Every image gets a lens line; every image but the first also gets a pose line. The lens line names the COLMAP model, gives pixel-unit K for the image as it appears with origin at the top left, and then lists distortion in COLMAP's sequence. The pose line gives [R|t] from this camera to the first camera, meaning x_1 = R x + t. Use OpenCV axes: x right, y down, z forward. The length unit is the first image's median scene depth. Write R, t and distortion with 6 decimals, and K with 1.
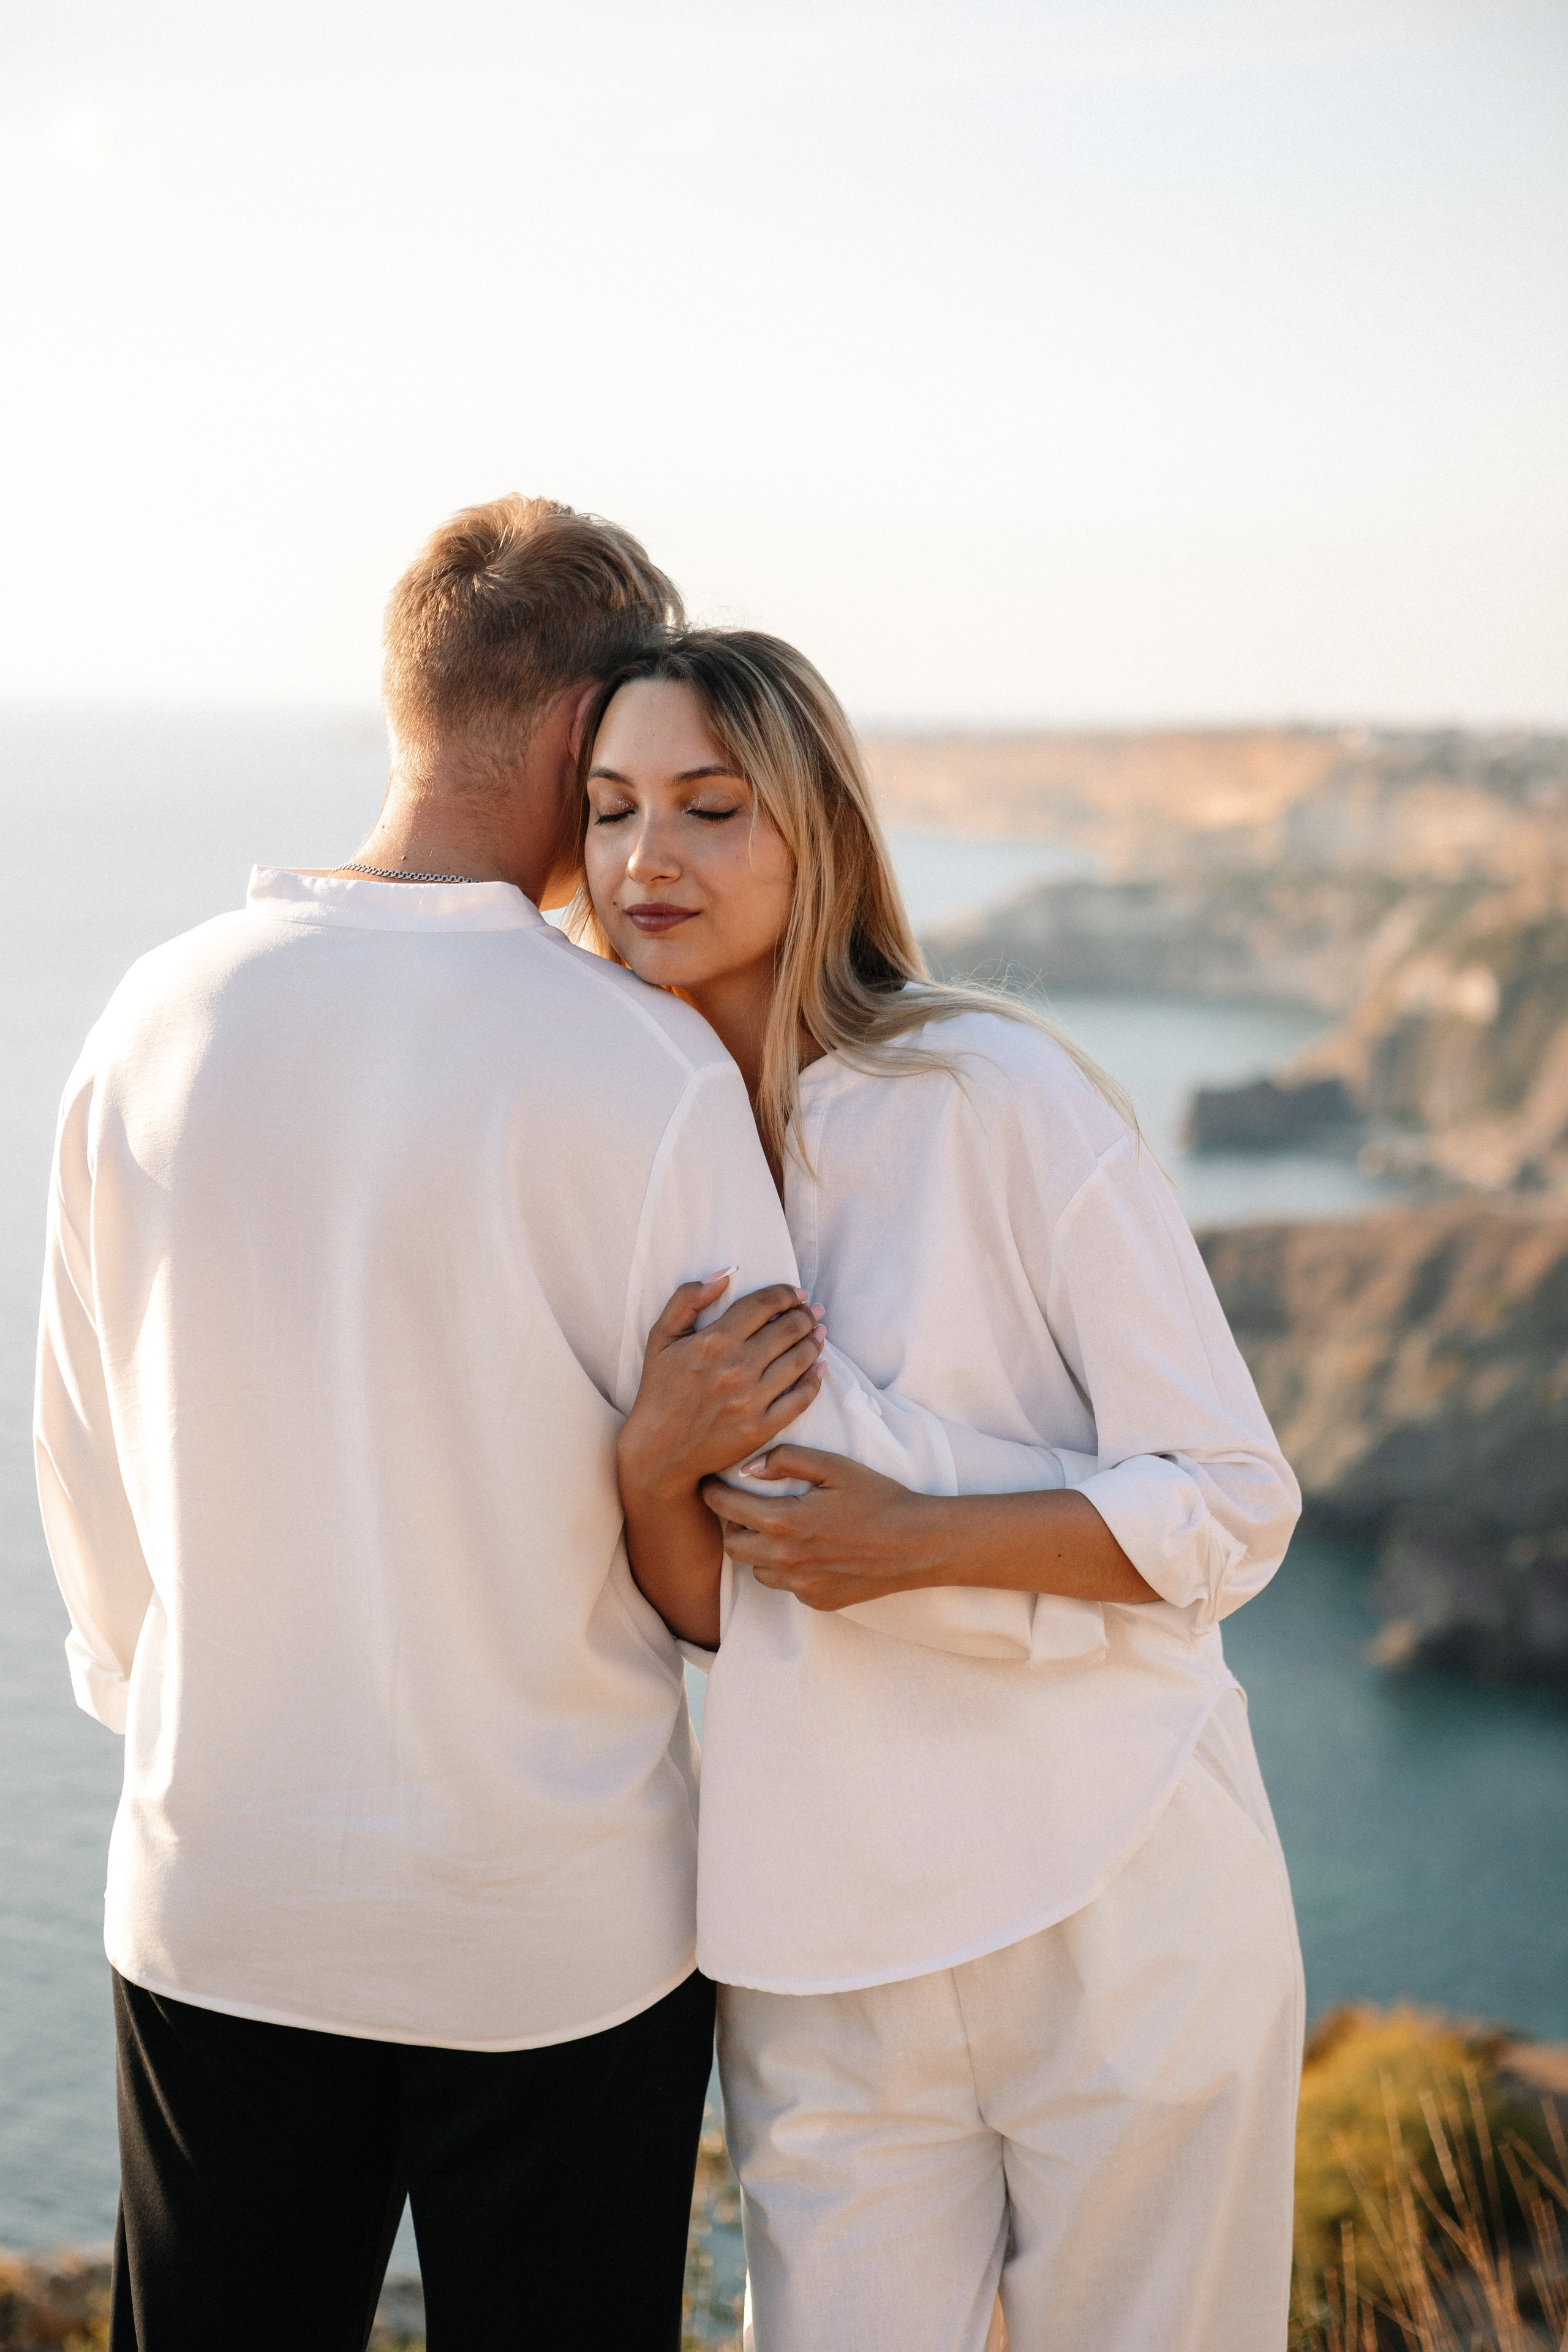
lens RADIAL K [[4660.0, 0, 778.2], [0, 4660.0, 1169.1], [0, 0, 1]] dist [0.129888, 0.000000]
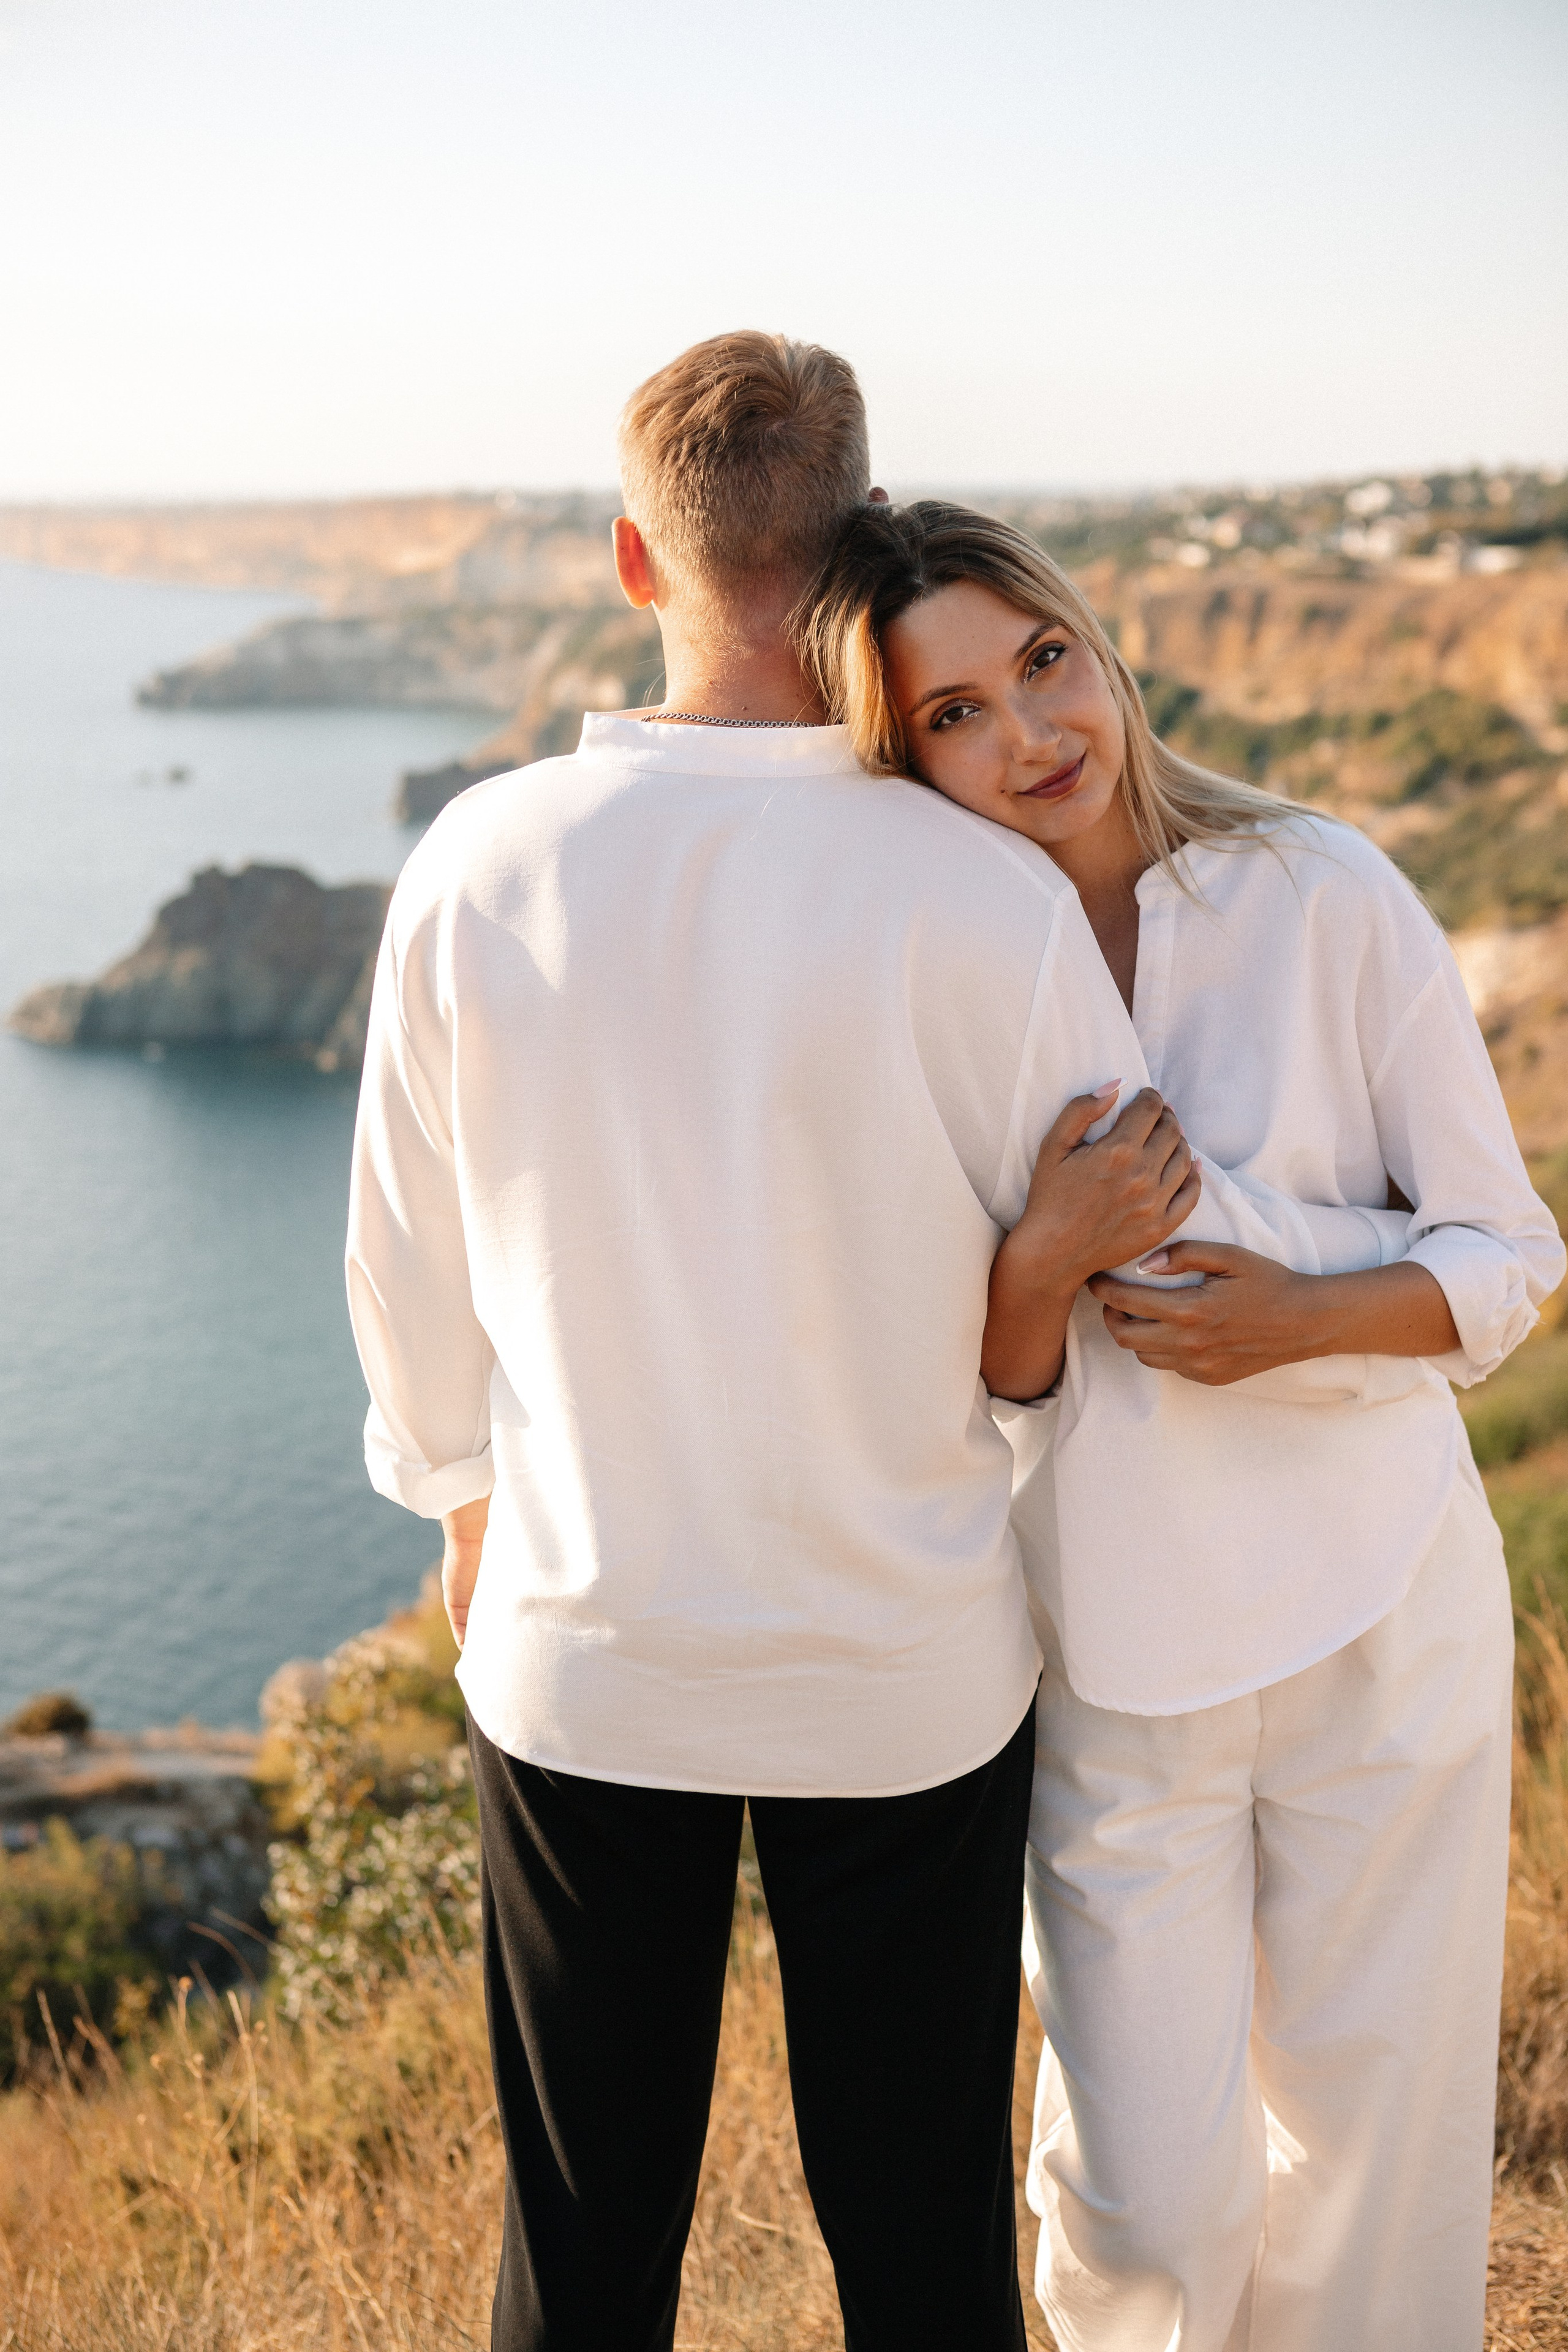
lens RADIAL K [[3366.3, 0, 784.0], [0, 3366.3, 1181.6], [0, 0, 1]] dist [0.111312, 0.000000]
pose [[0.970977, -0.077365, 0.226315, -0.258135], [0.052520, 0.992112, 0.113821, -0.047443], [-0.233336, -0.098631, 0.967381, 0.256433]]
